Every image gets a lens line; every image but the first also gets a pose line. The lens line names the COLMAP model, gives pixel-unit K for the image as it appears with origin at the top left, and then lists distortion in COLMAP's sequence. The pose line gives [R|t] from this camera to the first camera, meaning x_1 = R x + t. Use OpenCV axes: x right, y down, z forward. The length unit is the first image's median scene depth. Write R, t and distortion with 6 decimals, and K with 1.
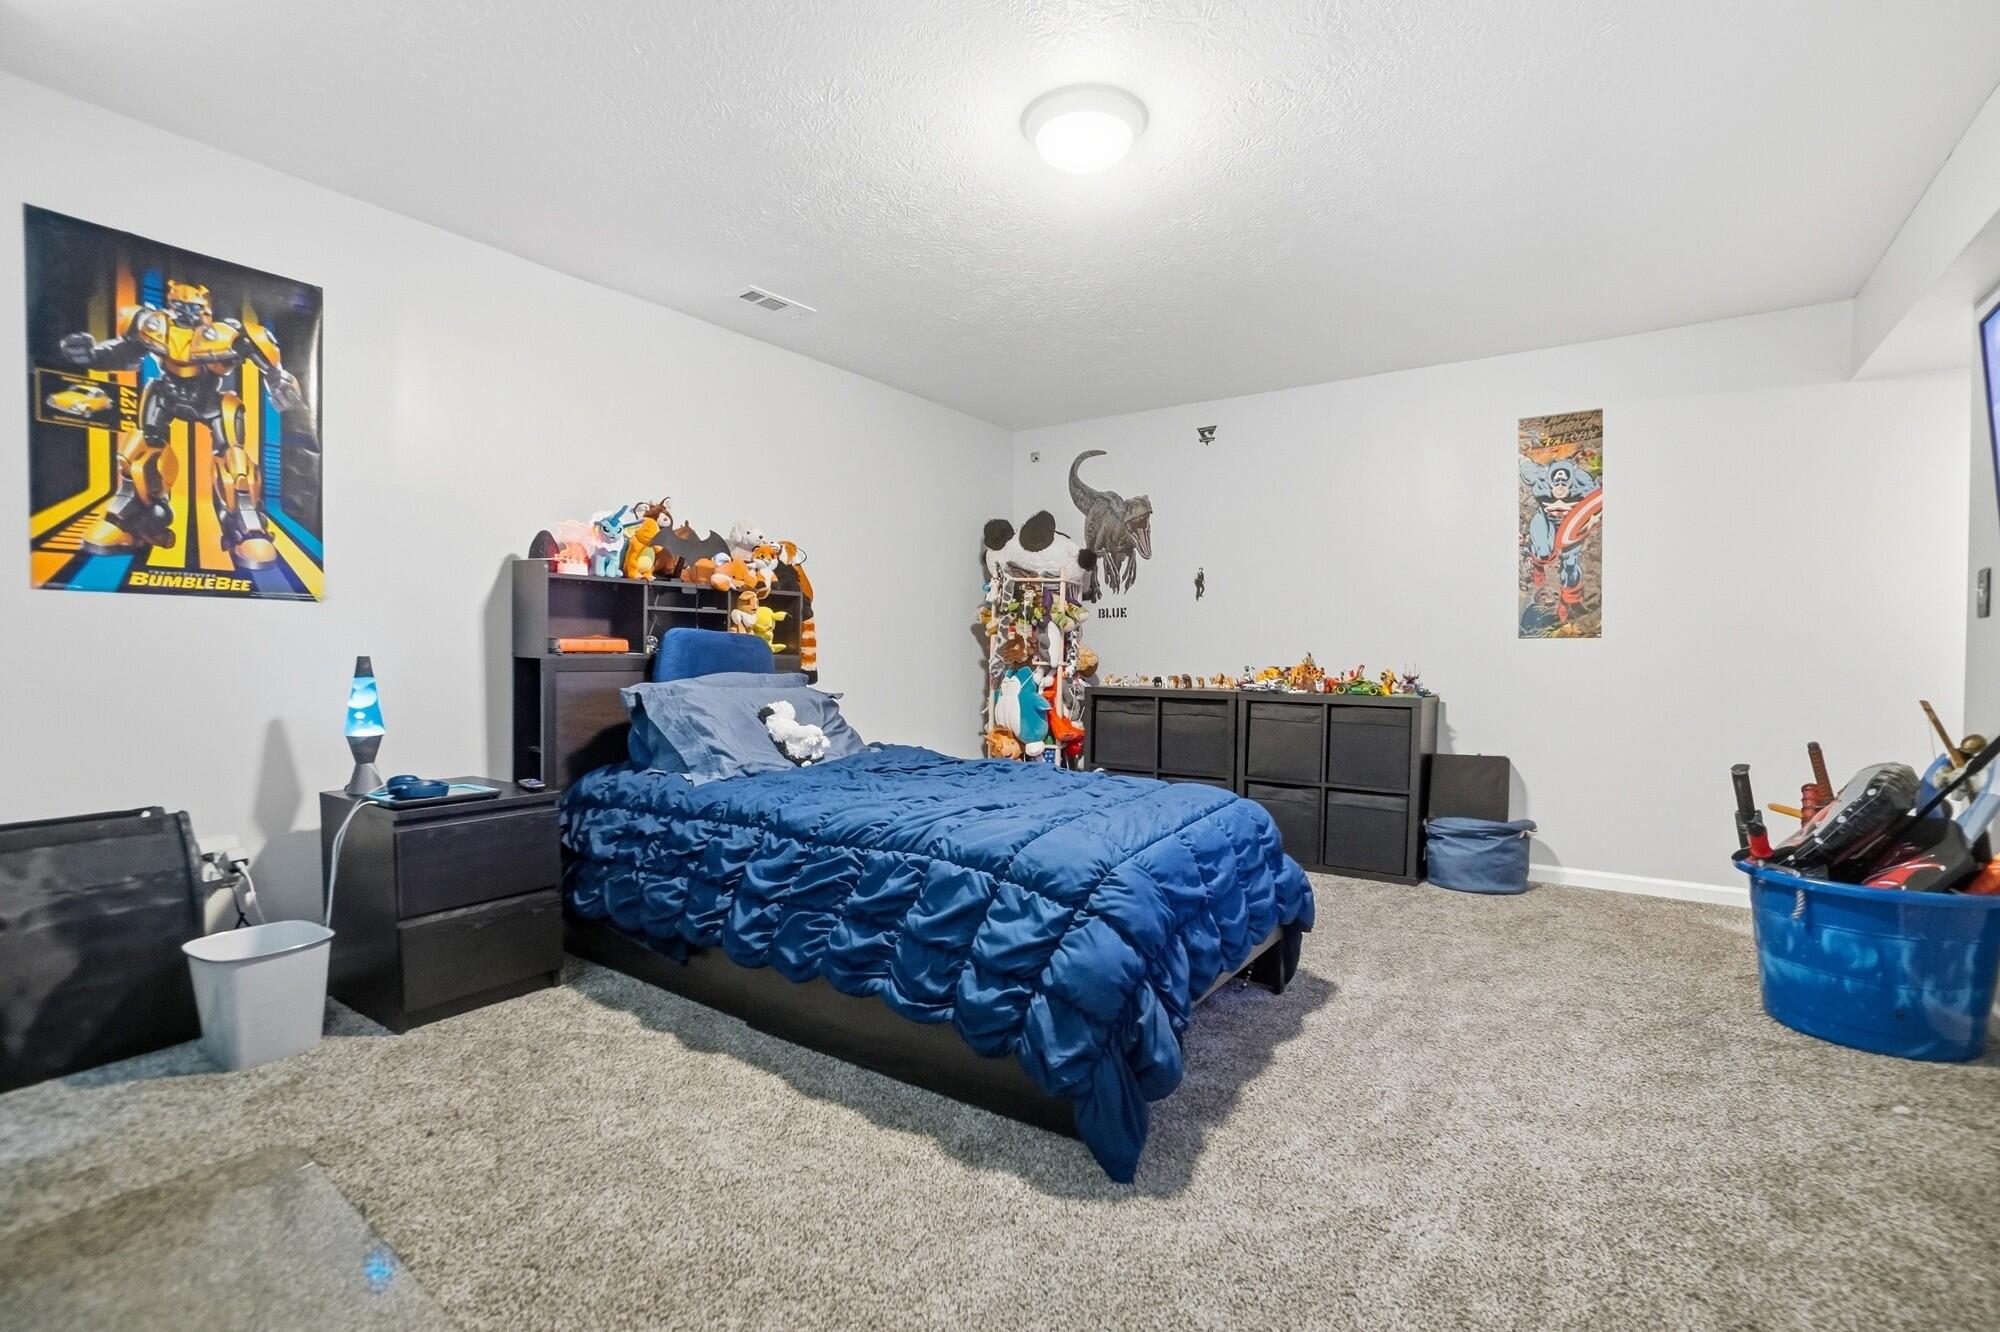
lens RADIAL K [[892.2, 0, 1002.7], [0, 892.2, 671.0], [0, 0, 1]] dist [-0.055548, 0.018563]
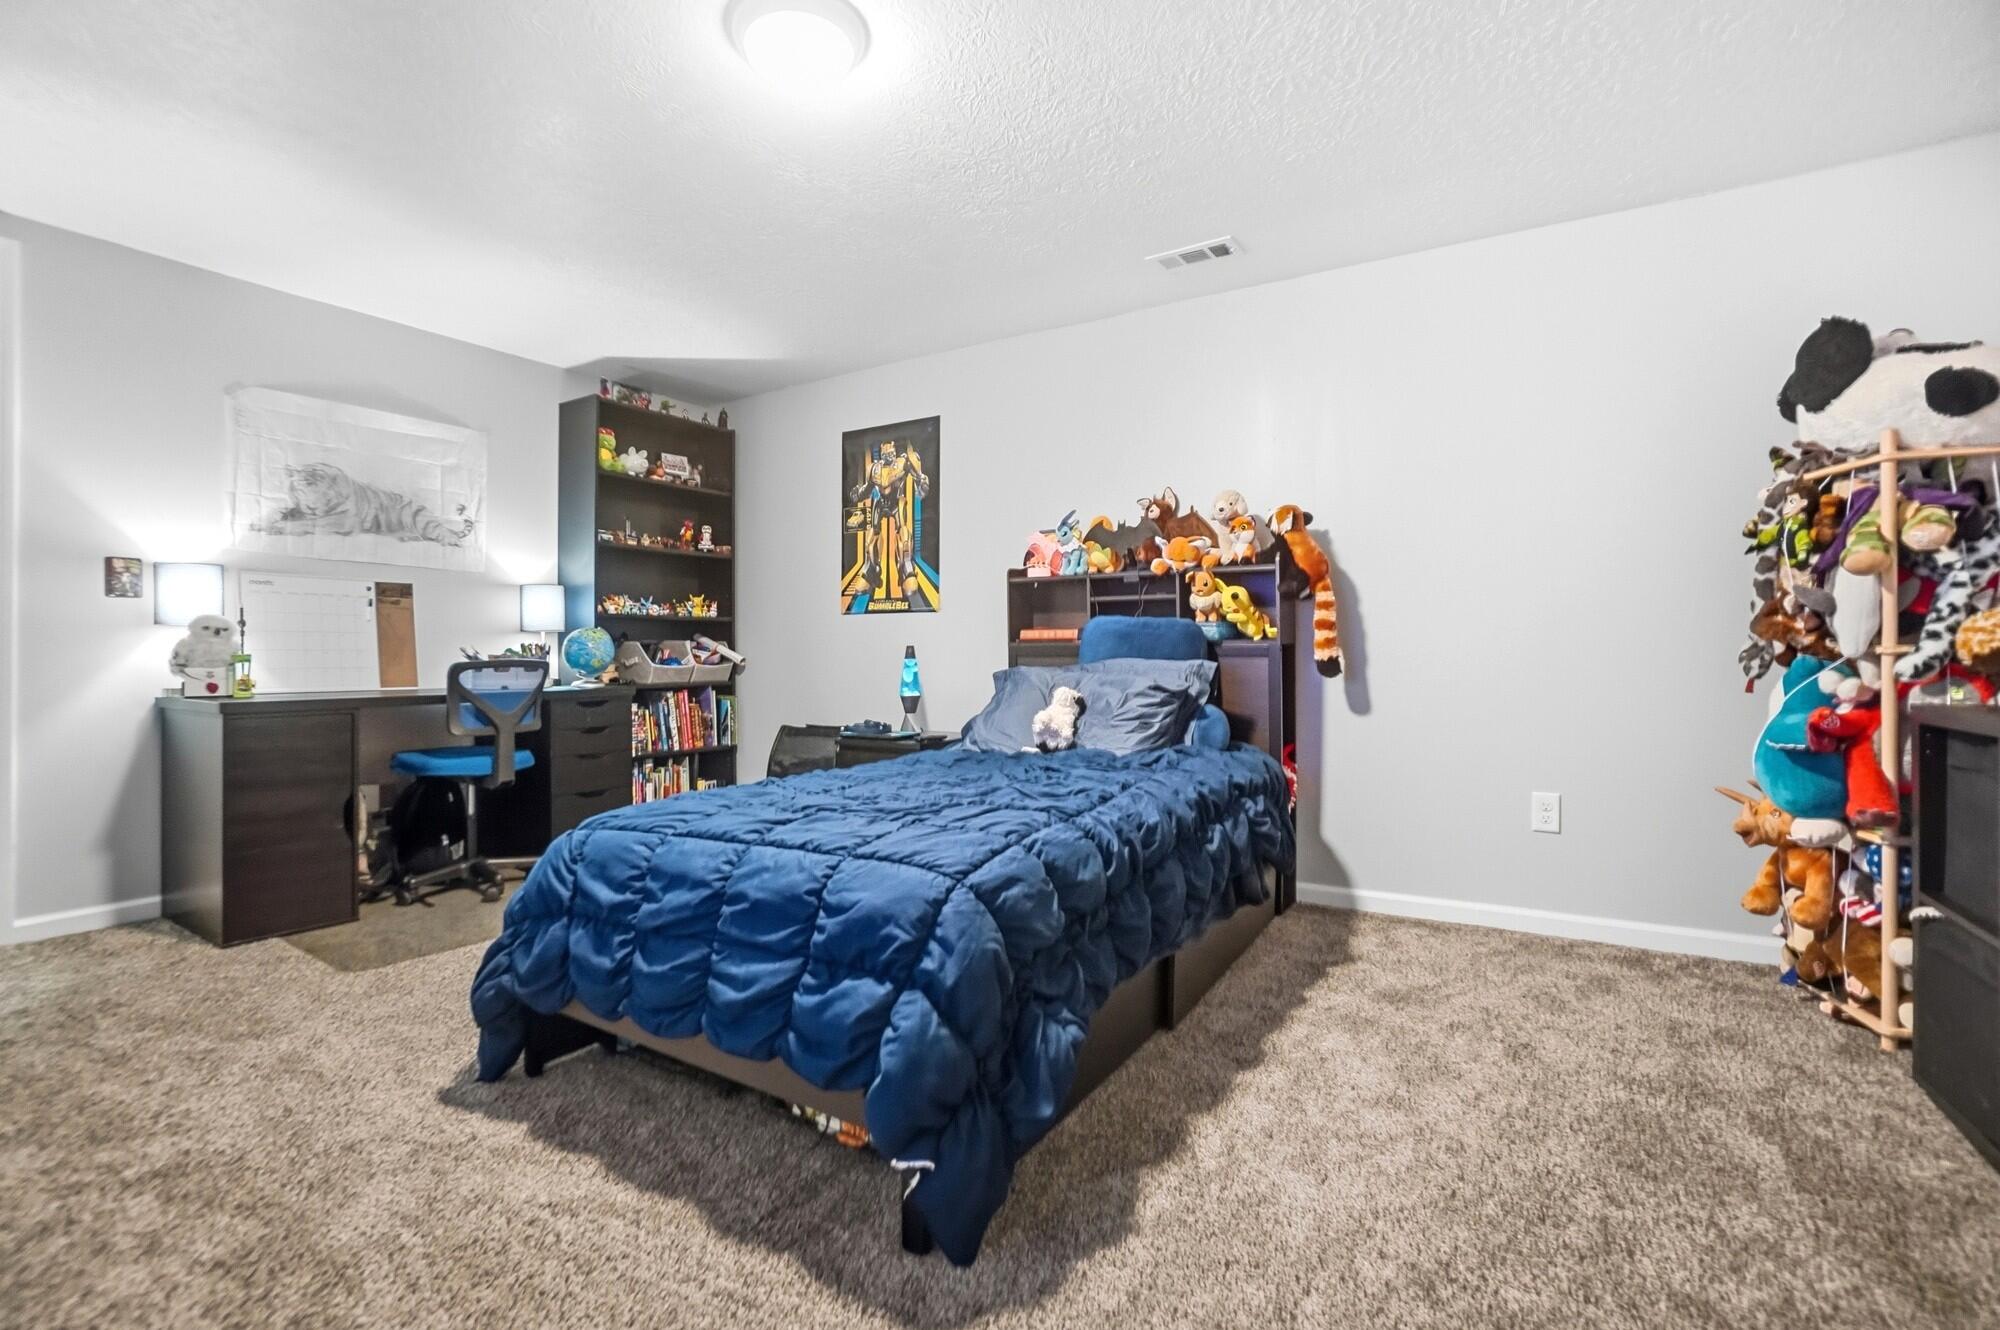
lens RADIAL K [[892.2, 0, 1003.3], [0, 892.2, 658.7], [0, 0, 1]] dist [-0.055548, 0.018563]
pose [[0.051350, -0.002168, -0.998678, 0.913217], [-0.018013, 0.999833, -0.003097, 0.009259], [0.998518, 0.018148, 0.051302, 1.111121]]
